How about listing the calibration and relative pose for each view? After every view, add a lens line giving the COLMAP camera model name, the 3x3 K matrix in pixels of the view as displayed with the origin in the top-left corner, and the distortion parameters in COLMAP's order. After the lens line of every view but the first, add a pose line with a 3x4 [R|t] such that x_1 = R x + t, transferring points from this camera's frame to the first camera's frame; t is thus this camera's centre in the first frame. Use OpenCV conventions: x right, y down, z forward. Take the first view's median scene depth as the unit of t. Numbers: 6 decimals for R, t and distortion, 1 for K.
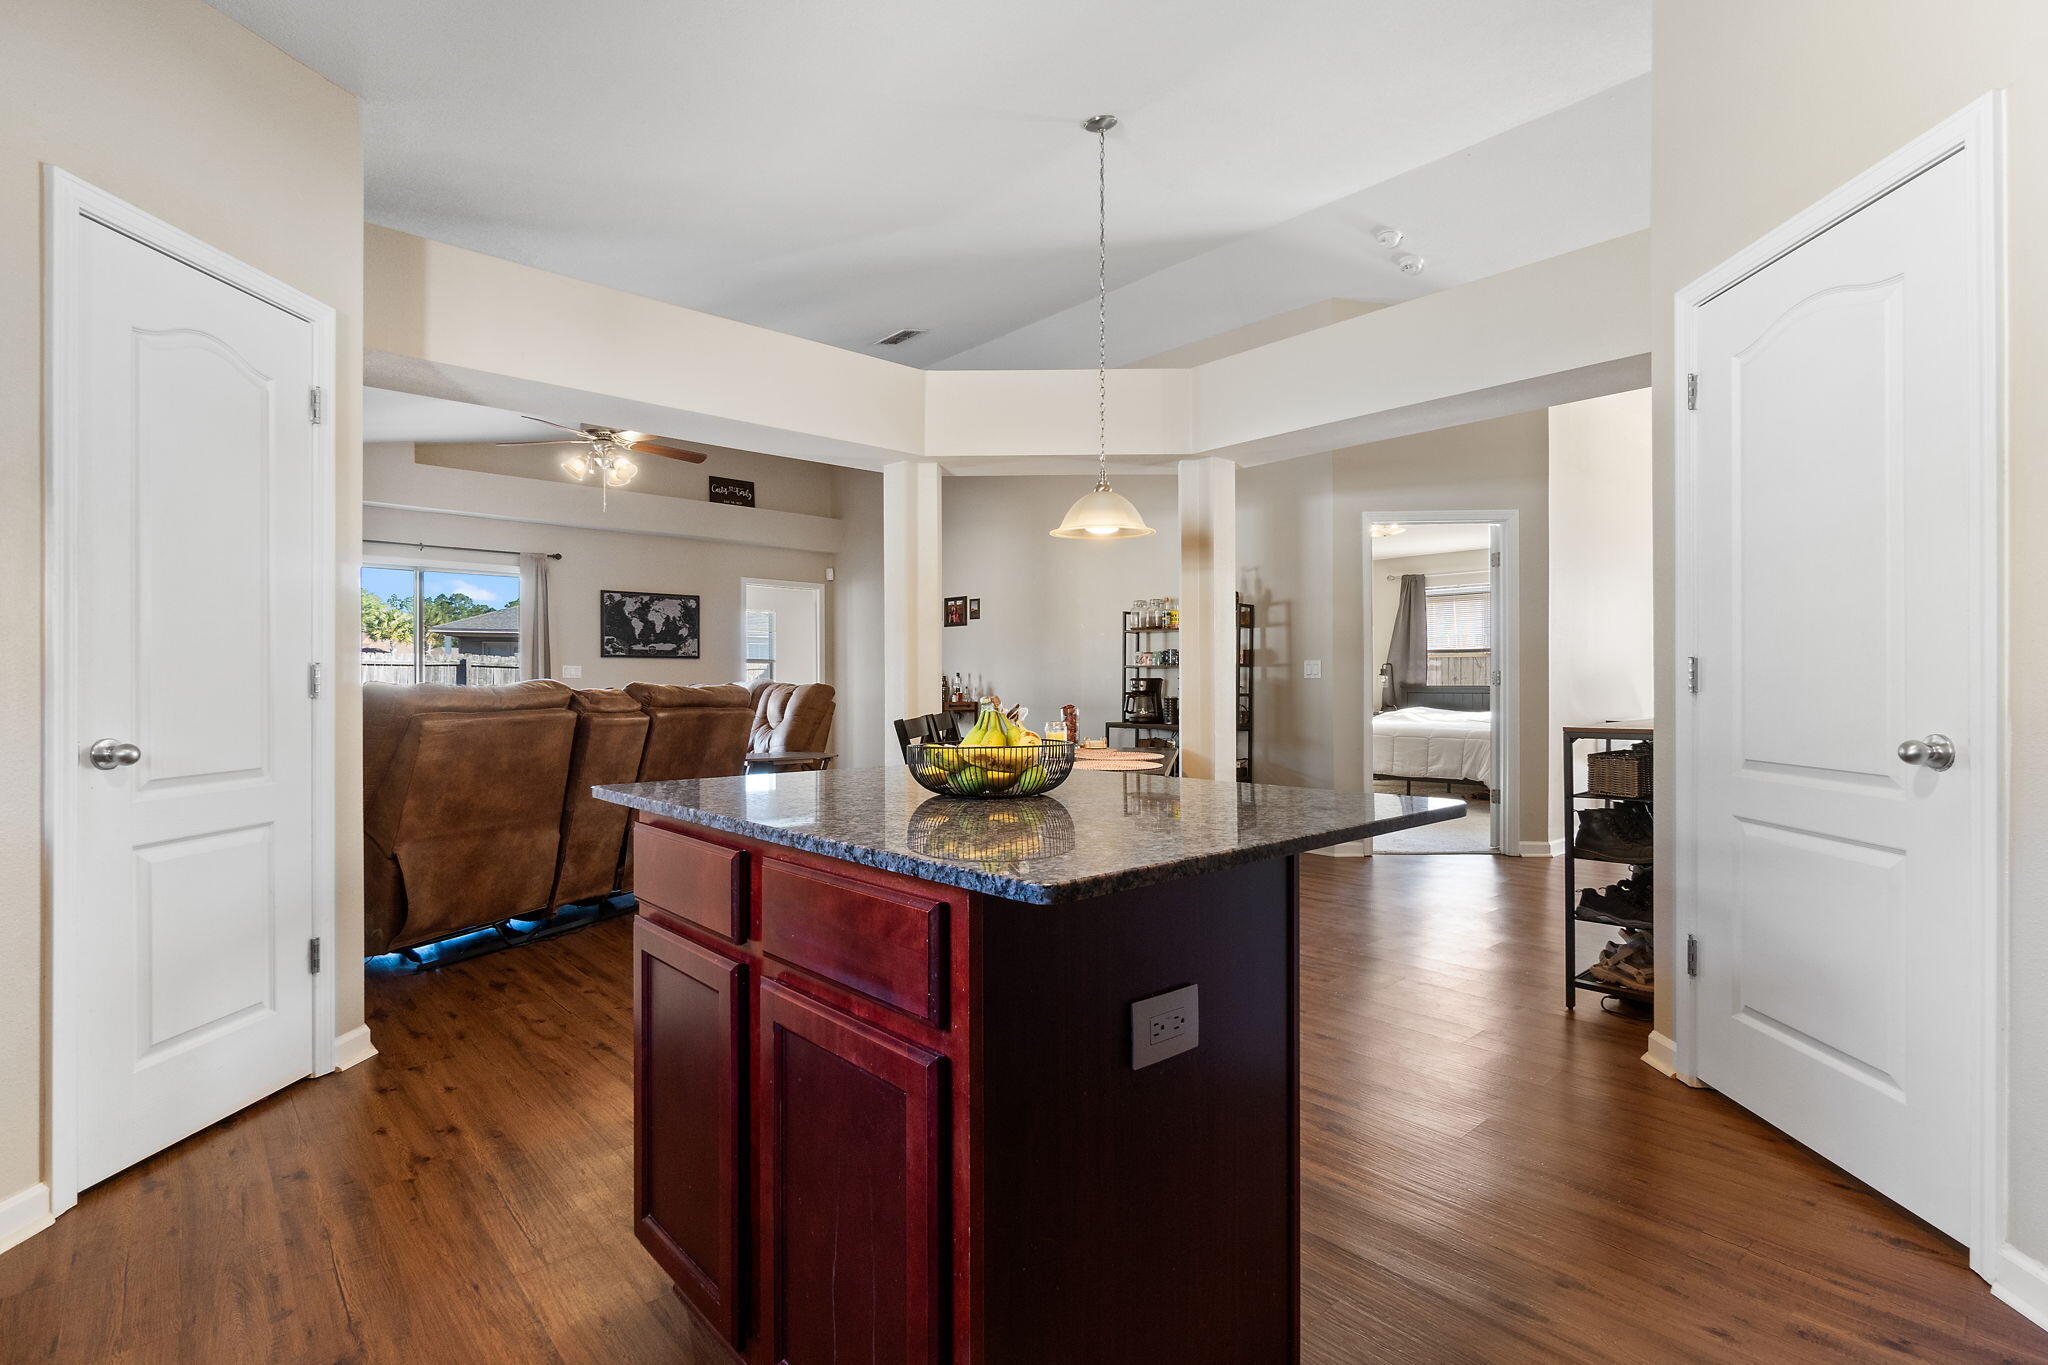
lens RADIAL K [[947.2, 0, 1017.9], [0, 947.2, 683.5], [0, 0, 1]] dist [-0.000555, 0.001494]
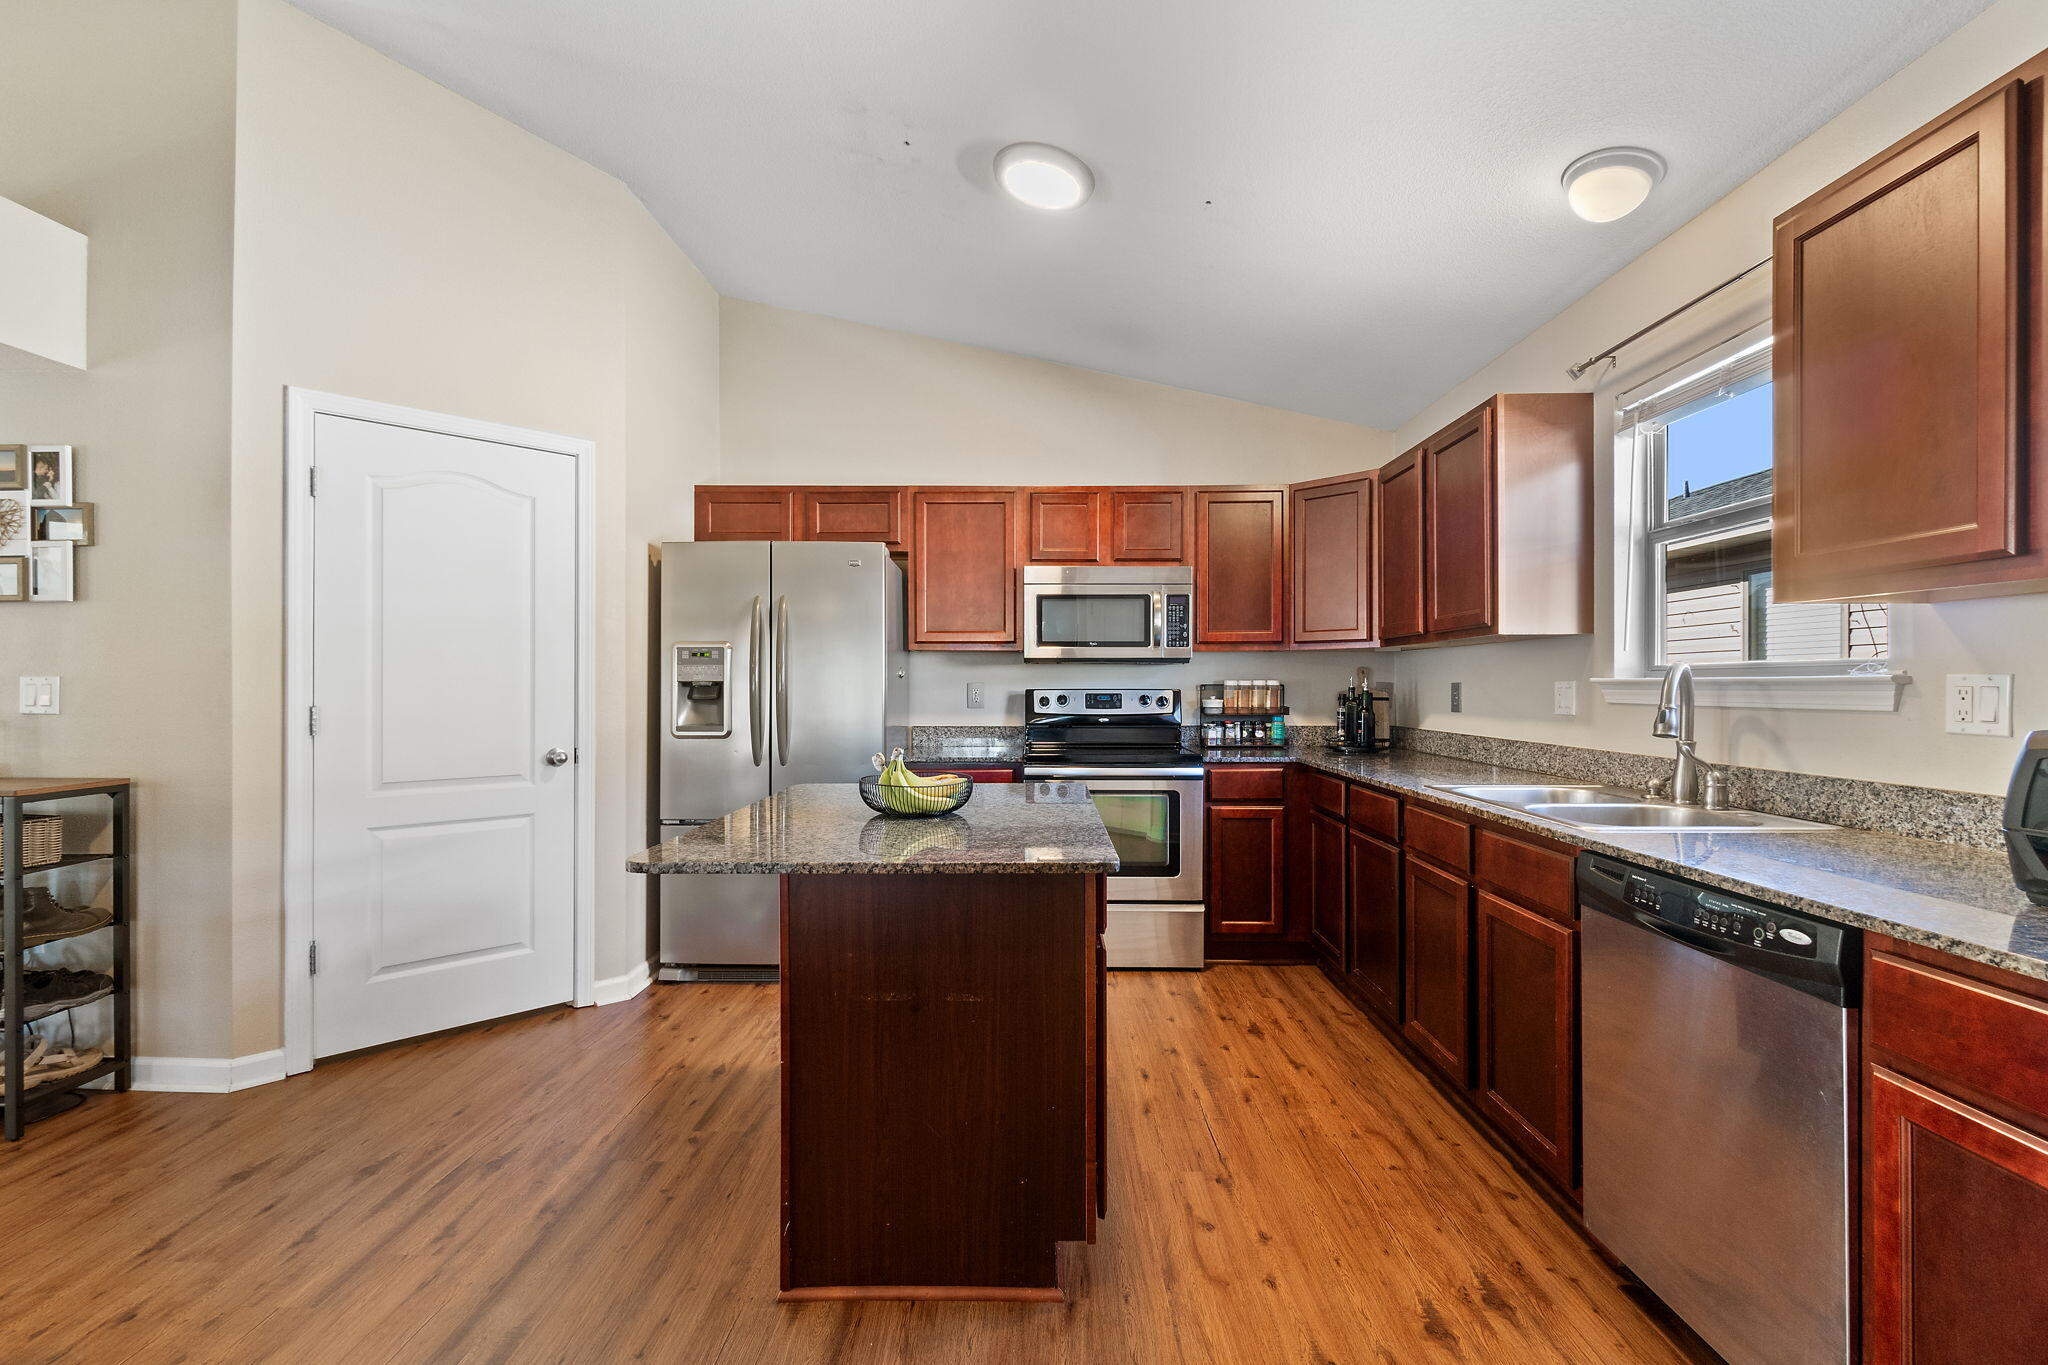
lens RADIAL K [[914.1, 0, 1037.2], [0, 914.1, 693.7], [0, 0, 1]] dist [0.006549, -0.001326]
pose [[-0.730186, -0.006028, 0.683221, -0.495726], [-0.000738, 0.999967, 0.008034, -0.035056], [-0.683248, 0.005362, -0.730167, 0.833625]]
